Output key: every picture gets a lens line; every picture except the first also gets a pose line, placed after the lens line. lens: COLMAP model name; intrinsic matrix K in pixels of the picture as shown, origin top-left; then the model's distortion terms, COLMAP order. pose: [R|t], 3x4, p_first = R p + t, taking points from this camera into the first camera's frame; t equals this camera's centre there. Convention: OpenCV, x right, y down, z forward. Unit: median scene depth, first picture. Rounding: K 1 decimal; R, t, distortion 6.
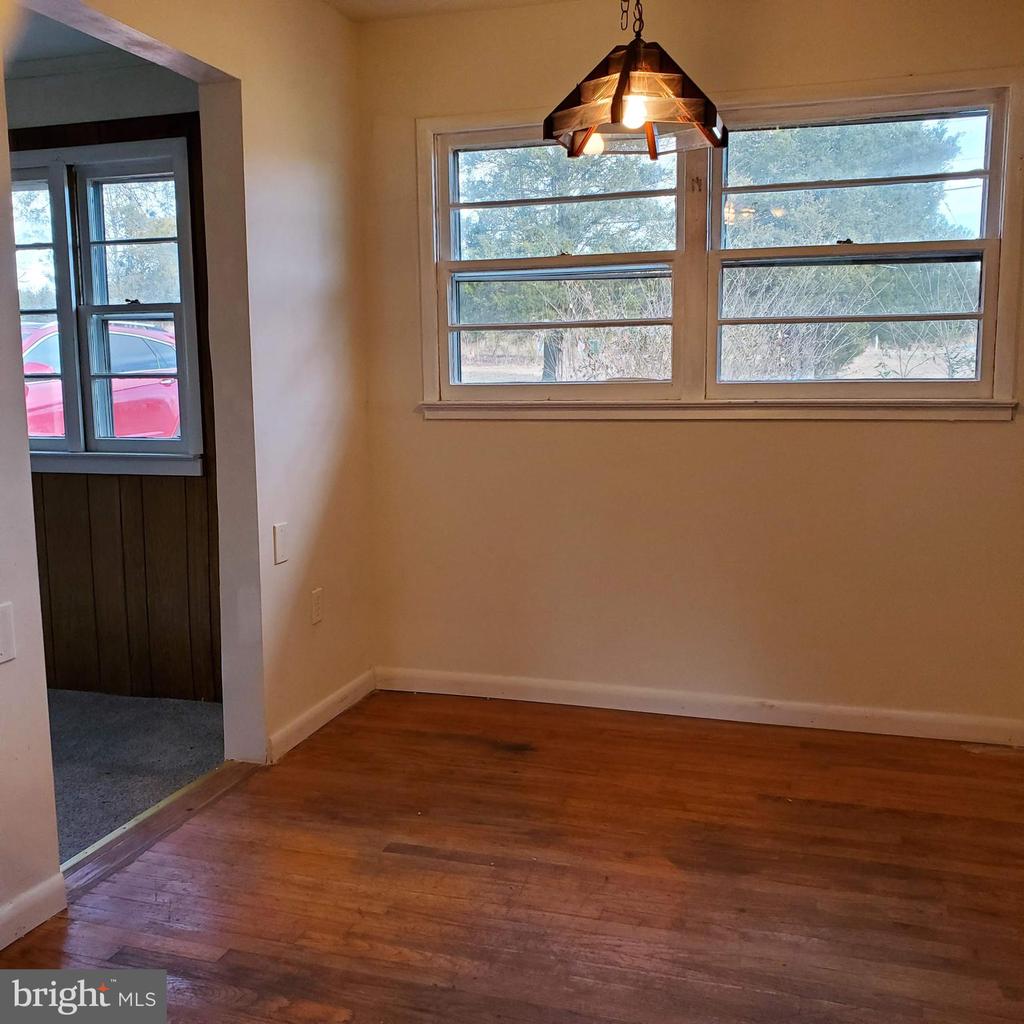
lens RADIAL K [[1040.8, 0, 524.3], [0, 1040.8, 530.9], [0, 0, 1]] dist [-0.016929, 0.000000]
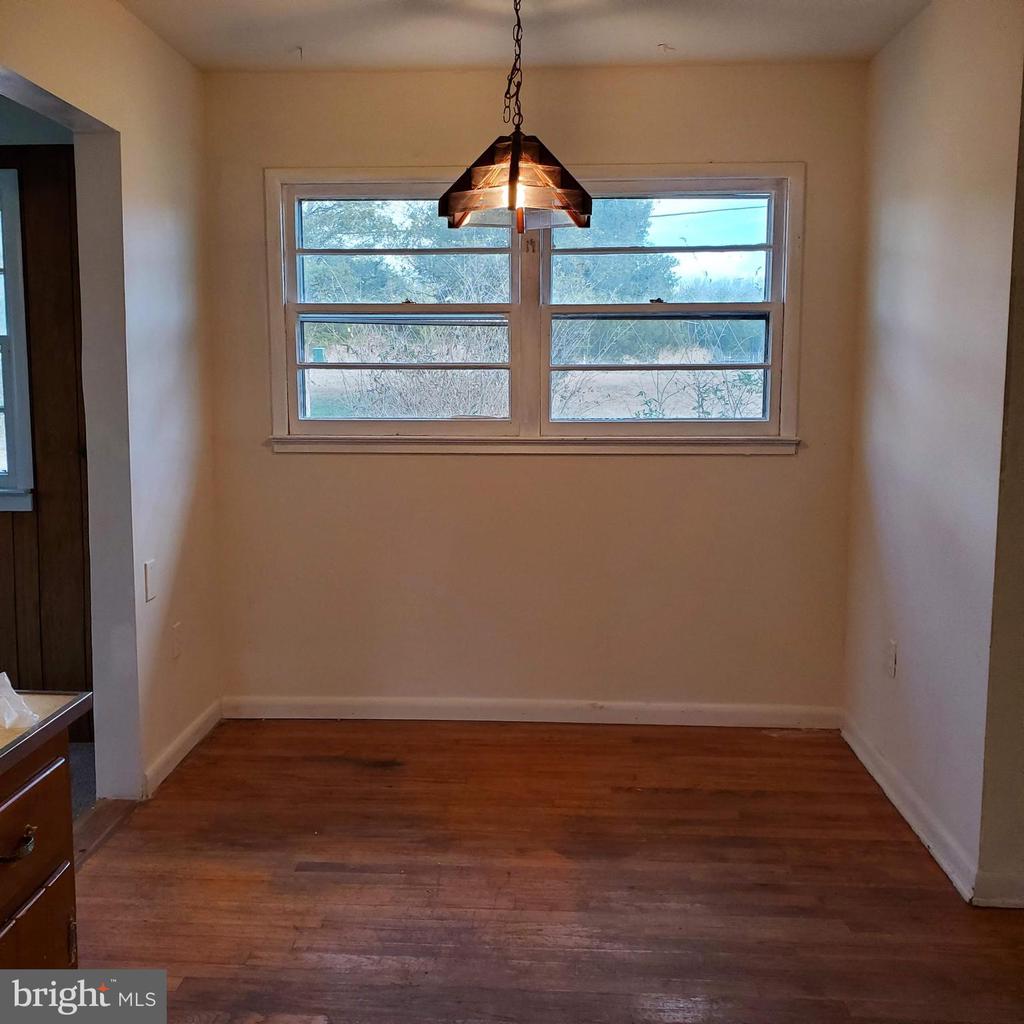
lens RADIAL K [[1040.8, 0, 508.6], [0, 1040.8, 509.2], [0, 0, 1]] dist [-0.016929, 0.000000]
pose [[0.967464, -0.020040, 0.252215, -0.157076], [0.027216, 0.999317, -0.024997, -0.023335], [-0.251542, 0.031048, 0.967348, -0.075130]]
